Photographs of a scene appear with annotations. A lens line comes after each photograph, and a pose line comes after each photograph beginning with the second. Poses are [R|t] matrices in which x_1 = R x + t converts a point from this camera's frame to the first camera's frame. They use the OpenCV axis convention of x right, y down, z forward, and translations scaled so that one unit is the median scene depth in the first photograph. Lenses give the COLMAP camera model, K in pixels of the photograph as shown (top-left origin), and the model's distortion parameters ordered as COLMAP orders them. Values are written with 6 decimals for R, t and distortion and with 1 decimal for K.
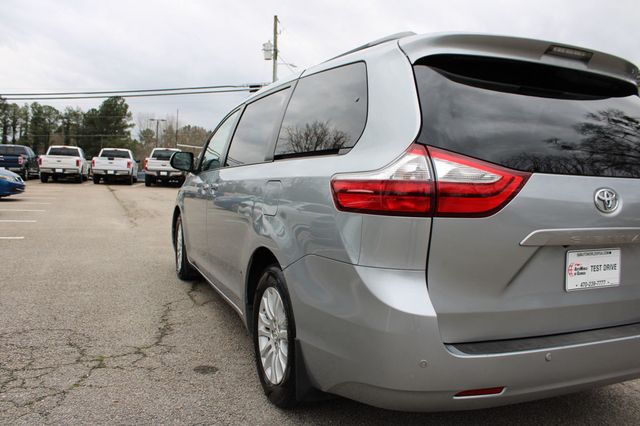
lens RADIAL K [[538.1, 0, 320.0], [0, 538.1, 213.0], [0, 0, 1]] dist [-0.164770, 0.149704]
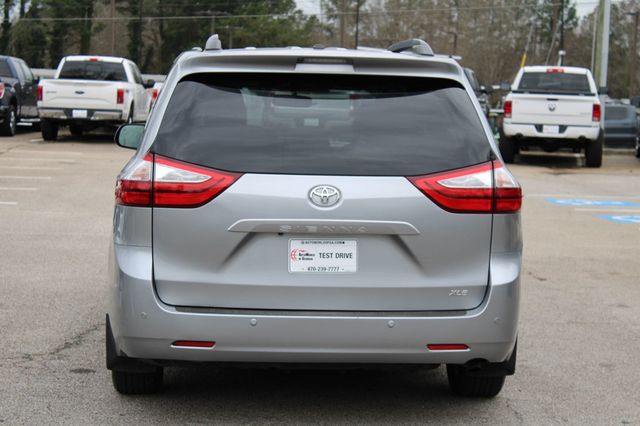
lens RADIAL K [[1566.8, 0, 320.0], [0, 1566.8, 213.0], [0, 0, 1]] dist [0.009847, 0.225458]
pose [[0.942789, 0.012823, -0.333144, 1.090320], [-0.014334, 0.999895, -0.002079, 0.013466], [0.333082, 0.006736, 0.942874, -1.470672]]
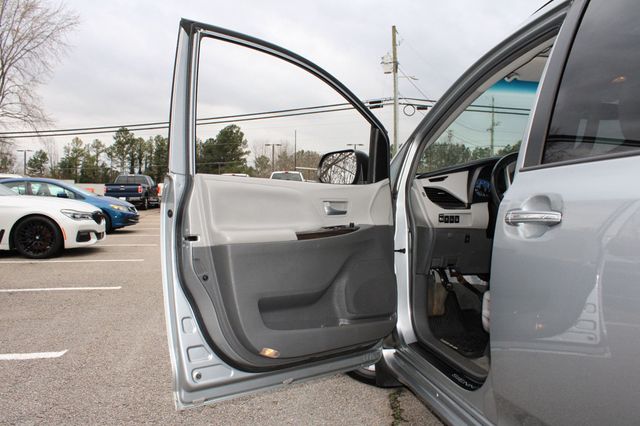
lens RADIAL K [[538.1, 0, 320.0], [0, 538.1, 213.0], [0, 0, 1]] dist [-0.164770, 0.149704]
pose [[0.977627, -0.031149, -0.208028, -0.333583], [0.022644, 0.998812, -0.043141, -0.055221], [0.209125, 0.037465, 0.977171, 0.809014]]
